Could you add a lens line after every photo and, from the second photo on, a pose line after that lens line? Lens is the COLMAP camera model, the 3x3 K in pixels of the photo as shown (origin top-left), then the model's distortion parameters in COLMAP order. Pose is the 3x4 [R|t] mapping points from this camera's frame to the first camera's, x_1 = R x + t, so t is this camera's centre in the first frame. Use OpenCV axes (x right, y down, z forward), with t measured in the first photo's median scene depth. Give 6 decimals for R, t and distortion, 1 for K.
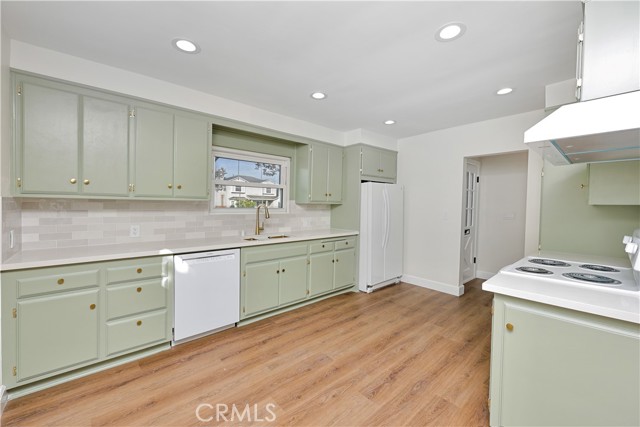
lens RADIAL K [[258.2, 0, 313.0], [0, 258.2, 206.3], [0, 0, 1]] dist [-0.023306, -0.000026]
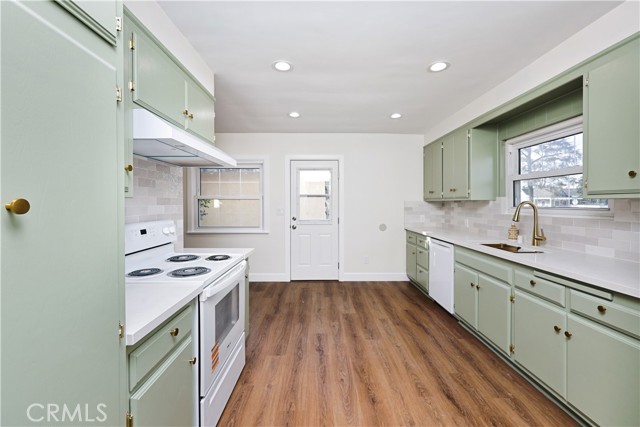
lens RADIAL K [[258.2, 0, 313.0], [0, 258.2, 206.3], [0, 0, 1]] dist [-0.023306, -0.000026]
pose [[-0.661662, 0.001221, -0.749801, 0.925570], [-0.007019, 0.999945, 0.007823, 0.002506], [0.749769, 0.010439, -0.661617, 1.333517]]
